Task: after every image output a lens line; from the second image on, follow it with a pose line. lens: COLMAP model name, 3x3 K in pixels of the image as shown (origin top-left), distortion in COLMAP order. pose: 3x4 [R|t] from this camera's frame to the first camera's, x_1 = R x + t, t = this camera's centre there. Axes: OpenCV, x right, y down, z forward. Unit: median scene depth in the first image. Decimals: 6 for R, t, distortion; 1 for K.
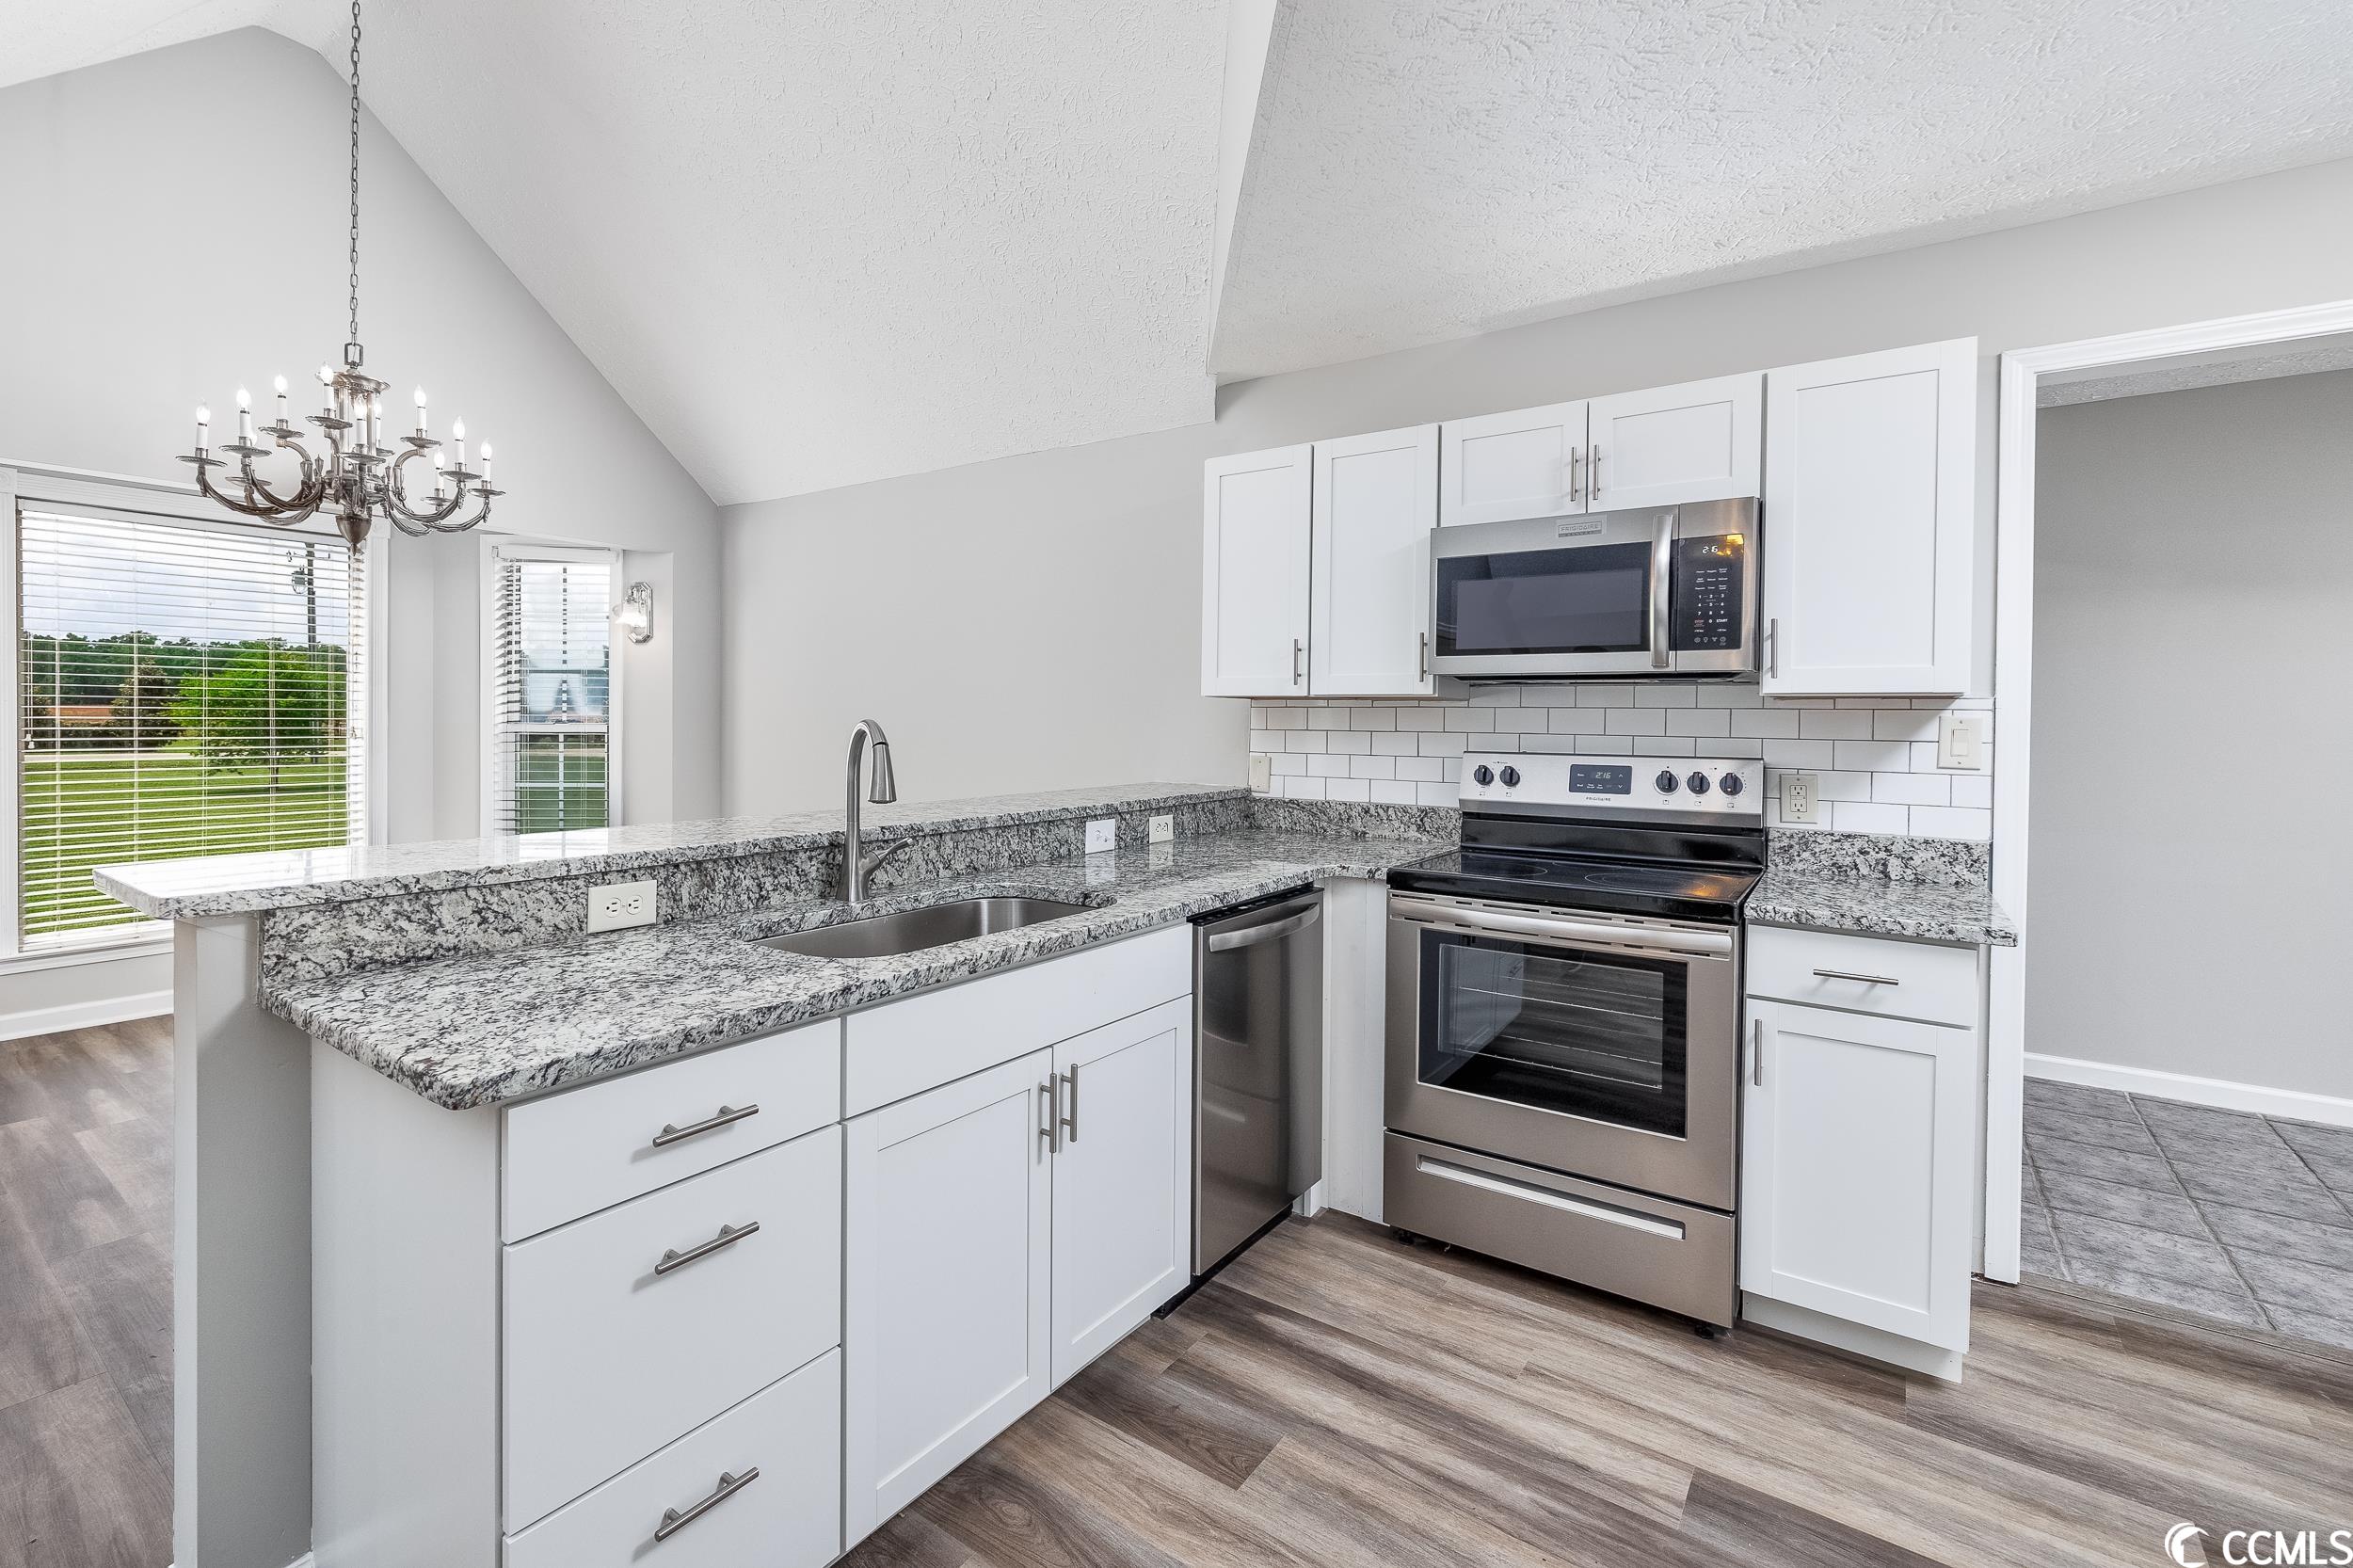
lens RADIAL K [[1065.6, 0, 1169.0], [0, 1065.6, 721.7], [0, 0, 1]] dist [-0.001020, -0.000209]
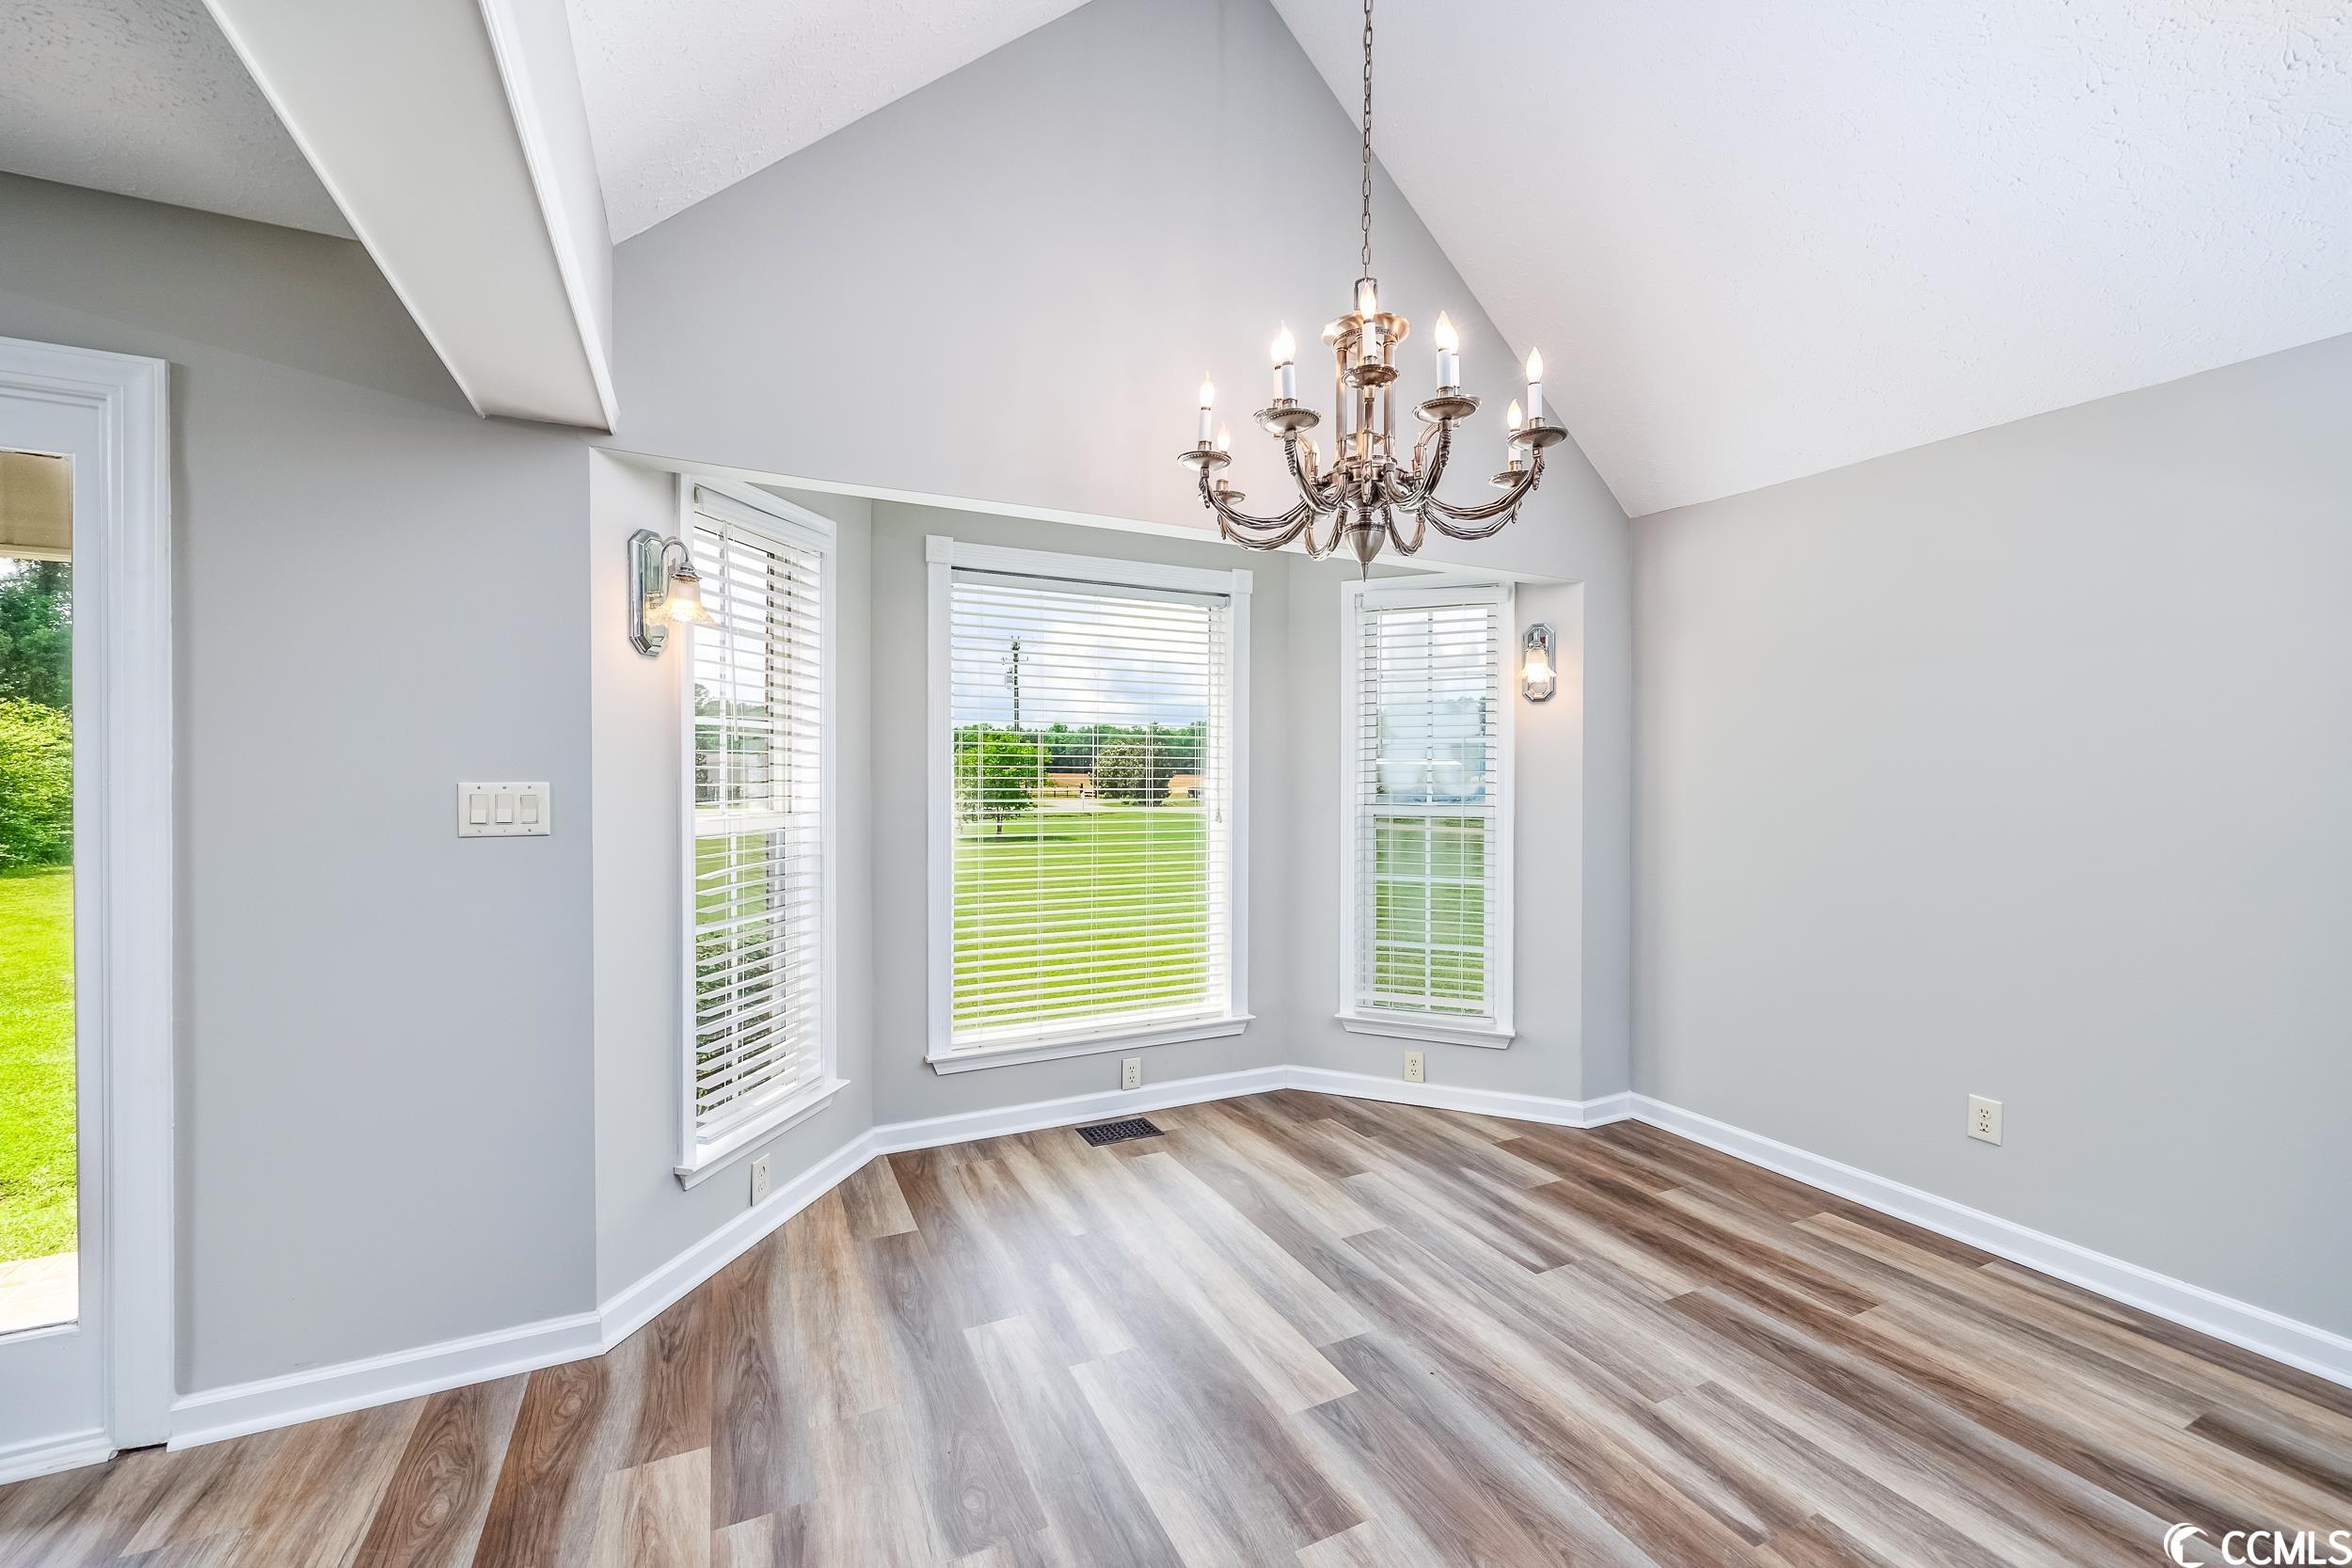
lens RADIAL K [[944.7, 0, 1178.4], [0, 944.7, 779.3], [0, 0, 1]] dist [-0.000026, -0.000013]
pose [[0.882568, 0.000672, -0.470184, -0.399489], [-0.003175, 0.999985, -0.004529, -0.016073], [0.470173, 0.005490, 0.882557, 0.275255]]
